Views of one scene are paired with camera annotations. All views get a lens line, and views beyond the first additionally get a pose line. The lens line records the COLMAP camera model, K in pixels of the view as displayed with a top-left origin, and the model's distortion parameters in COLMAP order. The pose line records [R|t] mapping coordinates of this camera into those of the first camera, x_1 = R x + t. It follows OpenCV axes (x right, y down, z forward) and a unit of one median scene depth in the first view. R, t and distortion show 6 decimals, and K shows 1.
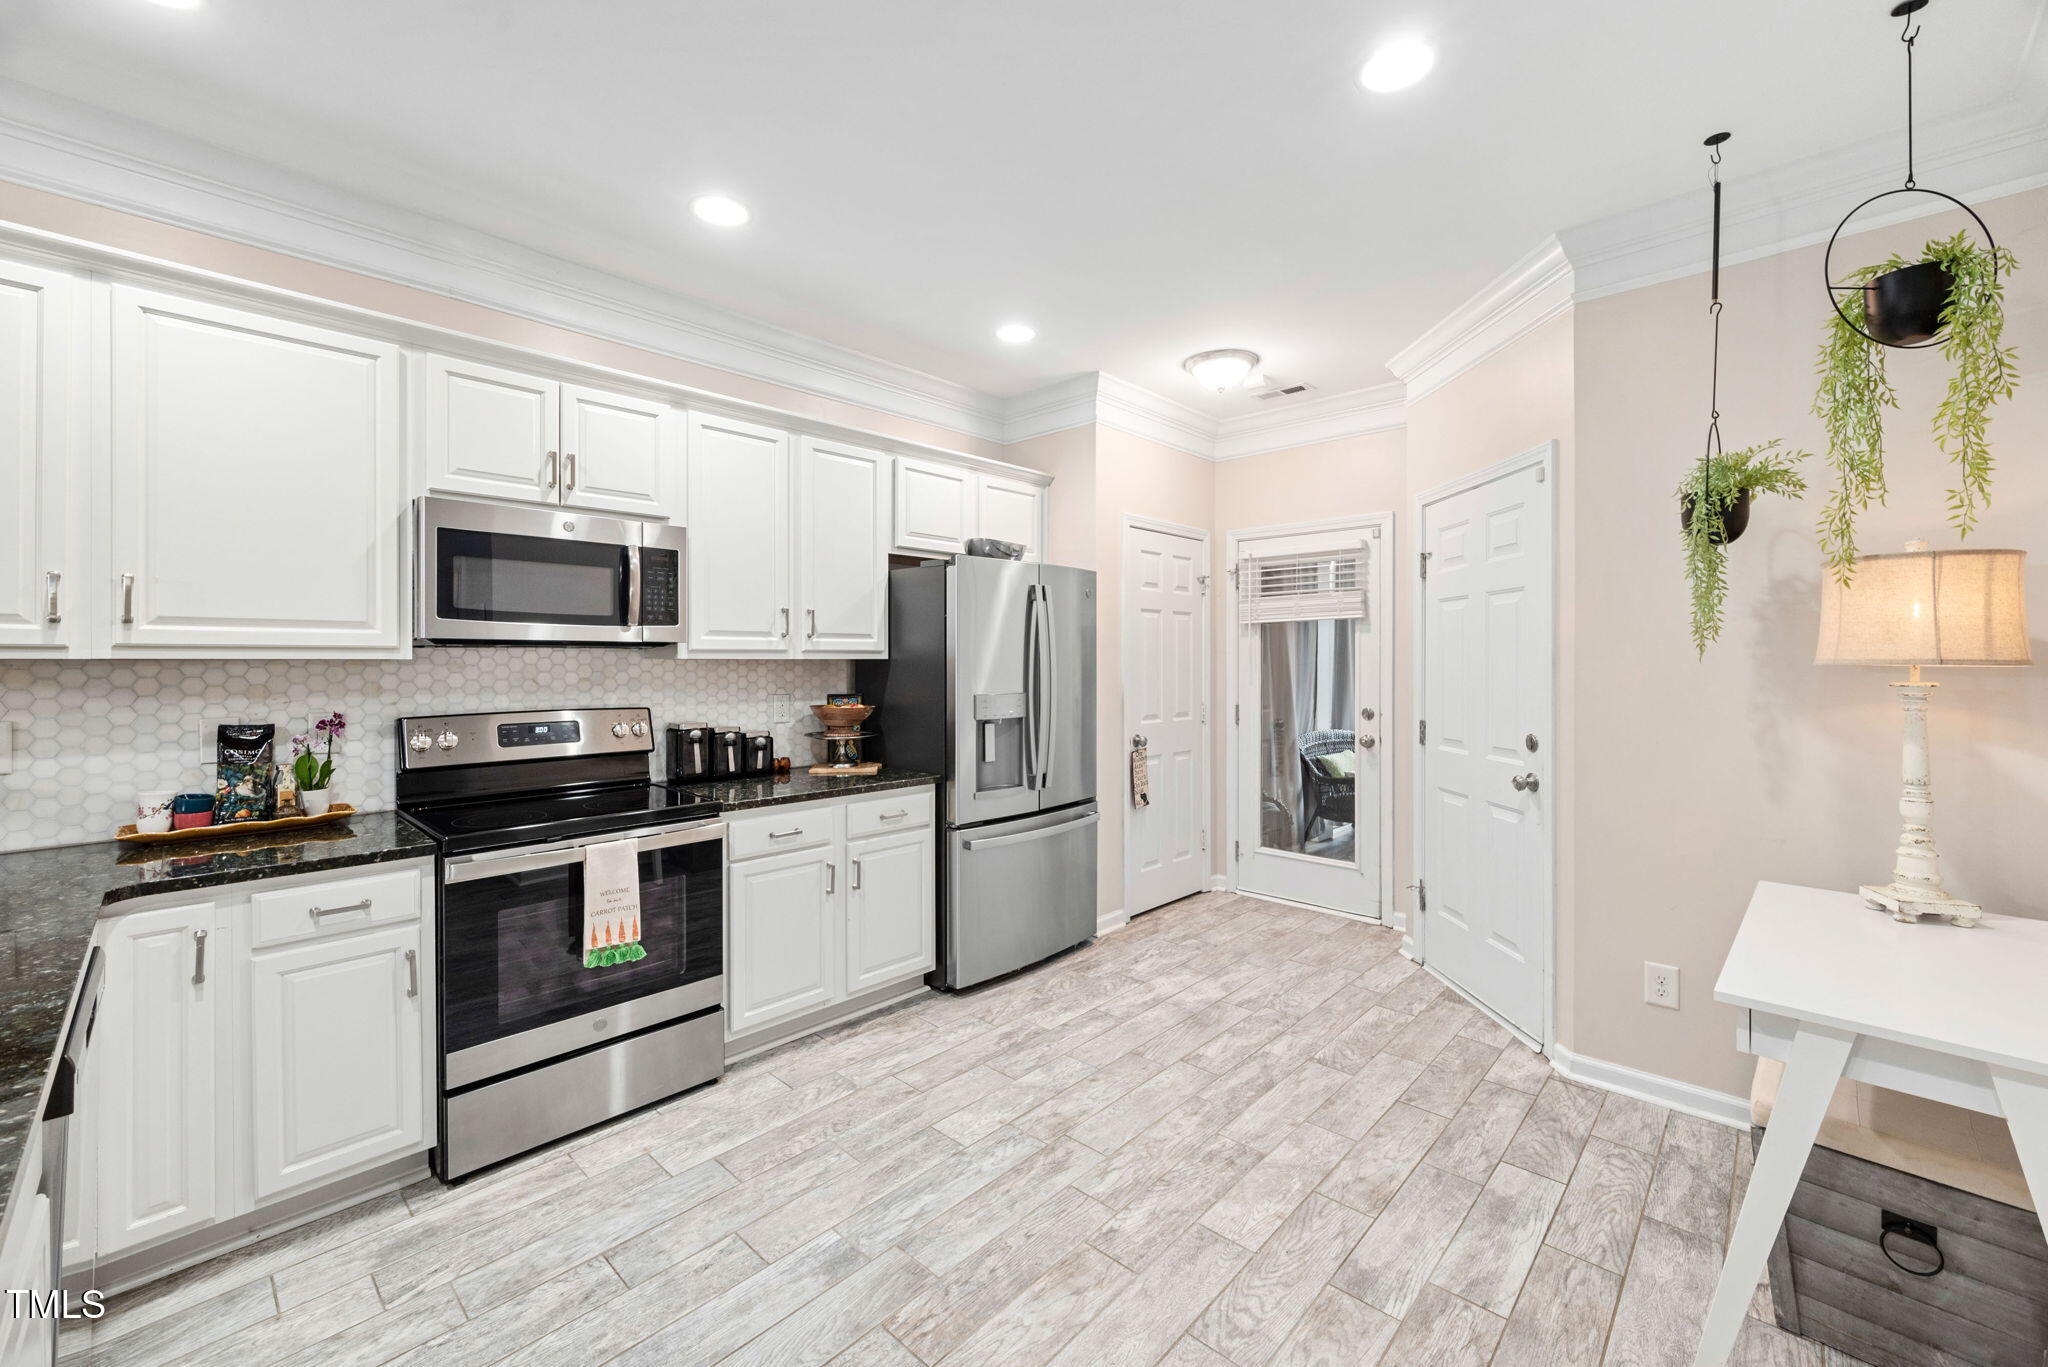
lens RADIAL K [[814.1, 0, 1029.7], [0, 814.1, 665.8], [0, 0, 1]] dist [-0.001887, 0.000114]
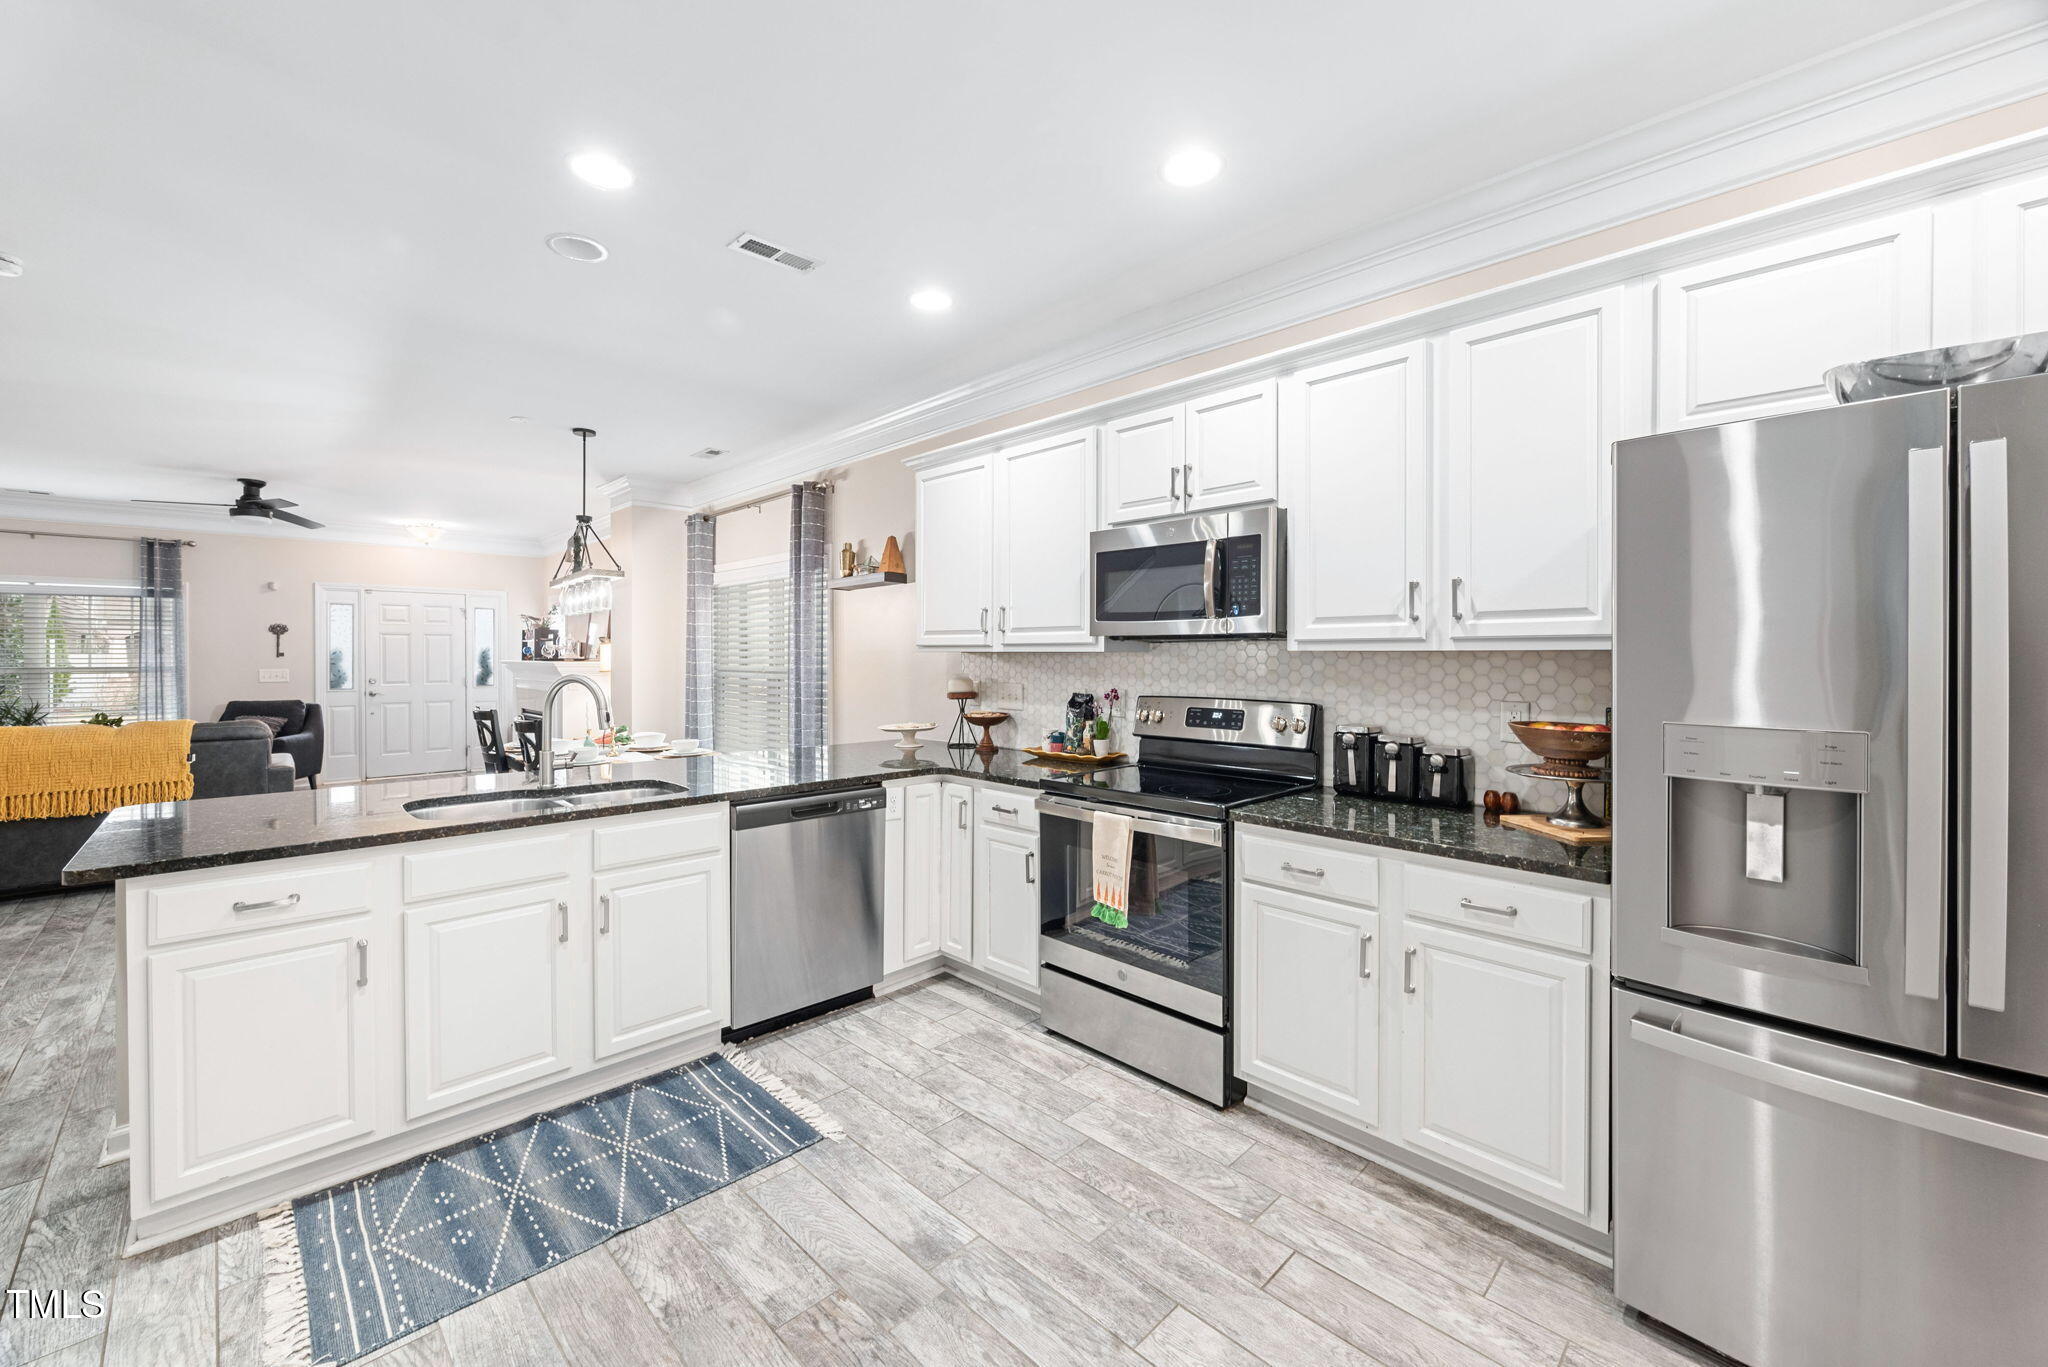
lens RADIAL K [[814.1, 0, 1029.7], [0, 814.1, 665.8], [0, 0, 1]] dist [-0.001887, 0.000114]
pose [[-0.034896, 0.012633, -0.999311, 0.481899], [-0.008767, 0.999878, 0.012946, -0.001007], [0.999353, 0.009213, -0.034781, 0.730845]]
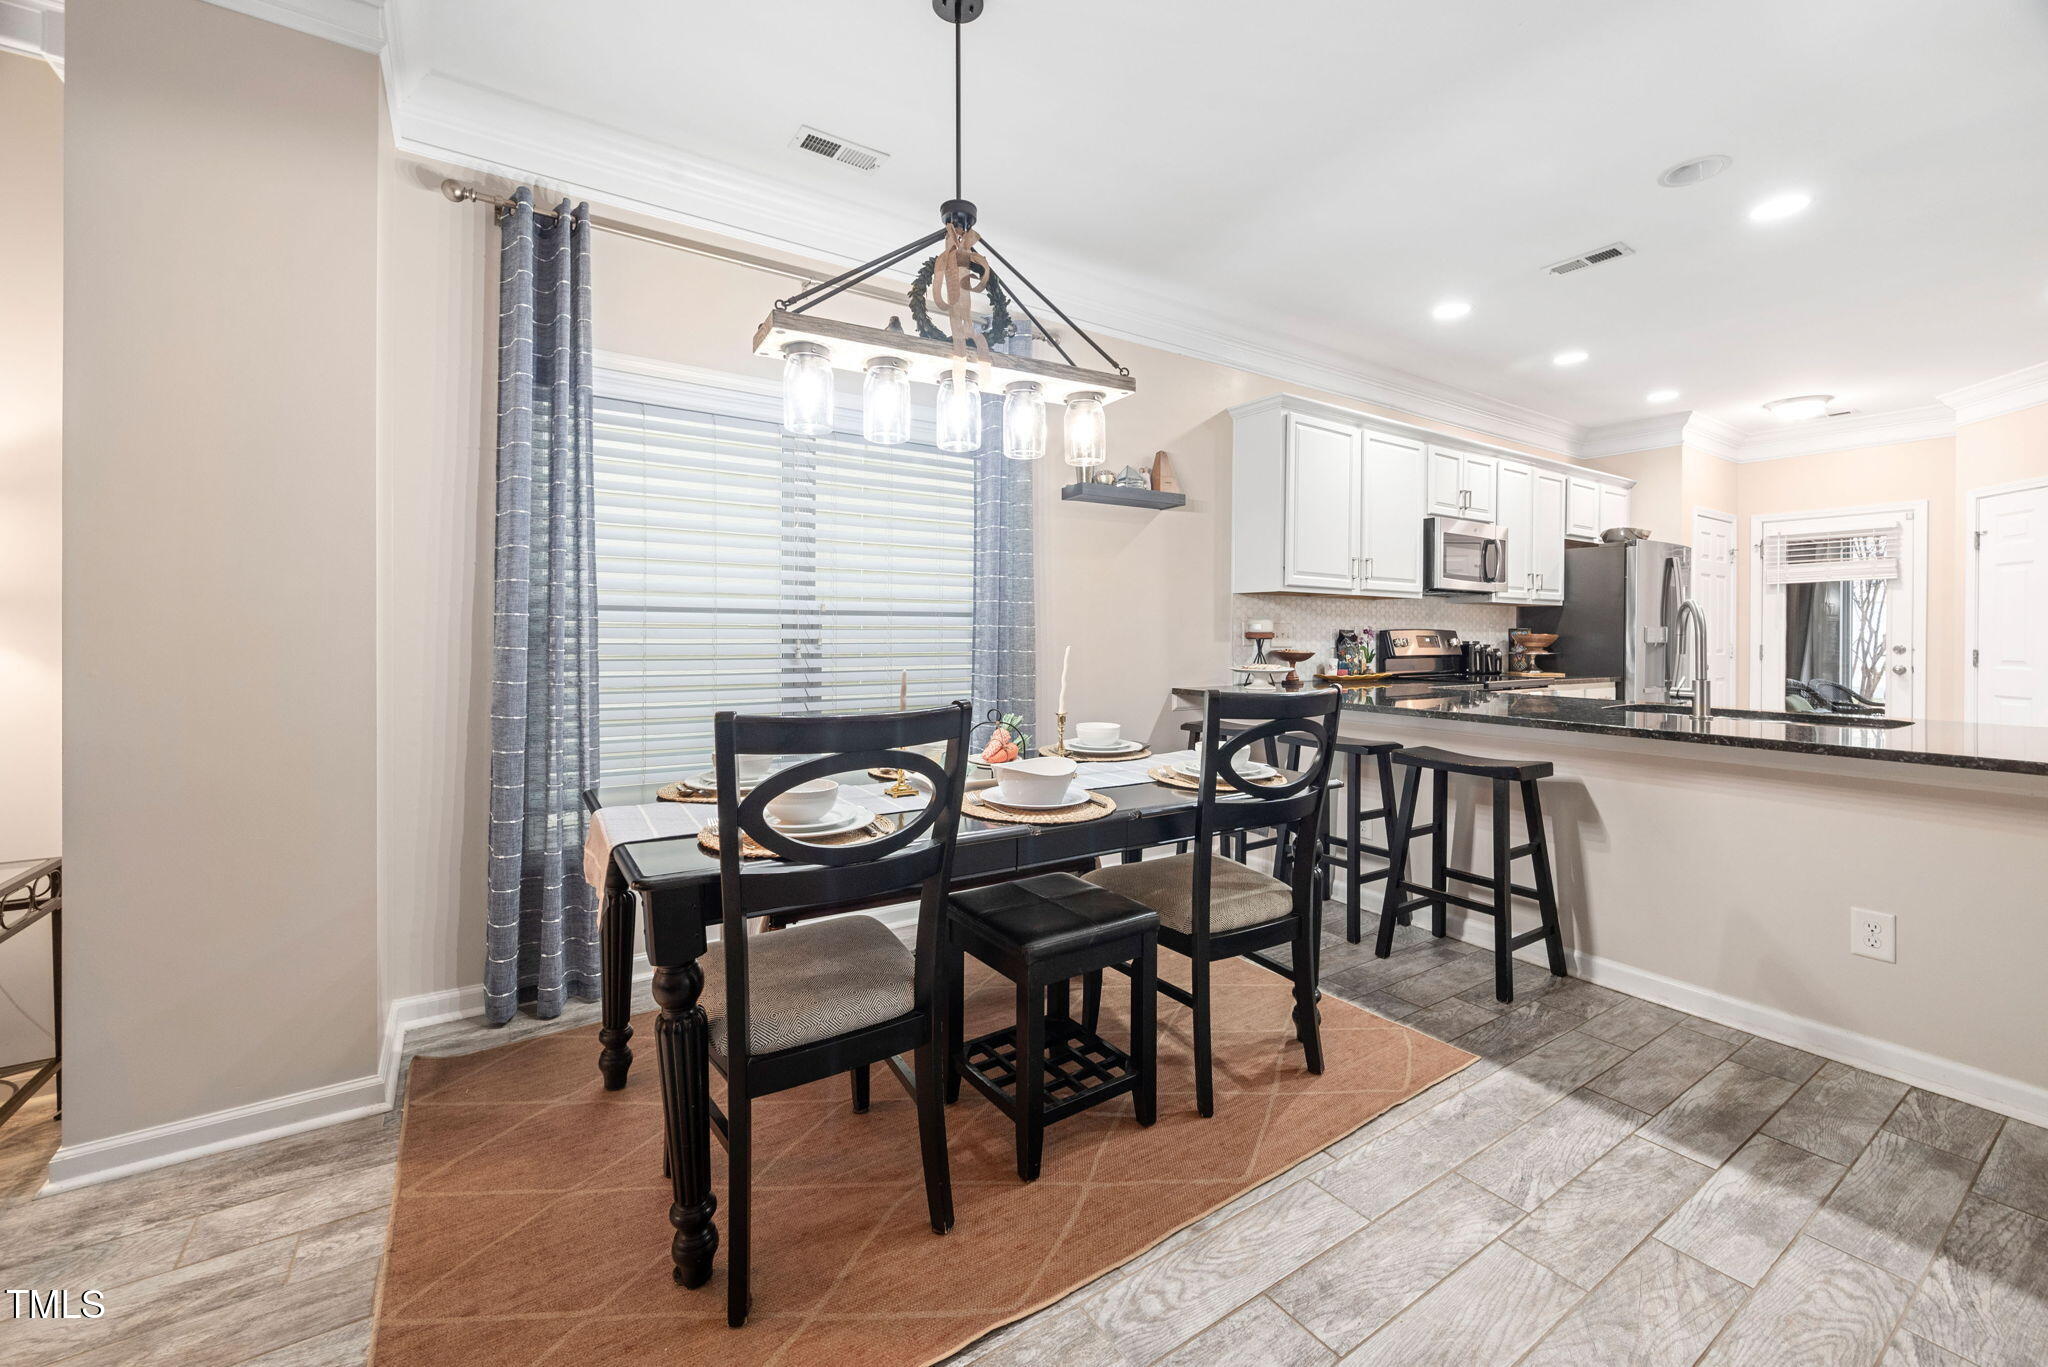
lens RADIAL K [[821.8, 0, 1022.5], [0, 821.8, 628.1], [0, 0, 1]] dist [-0.001240, 0.000331]
pose [[0.975274, 0.007107, -0.220887, -0.997772], [-0.009948, 0.999881, -0.011754, 0.076402], [0.220777, 0.013661, 0.975229, -0.922499]]
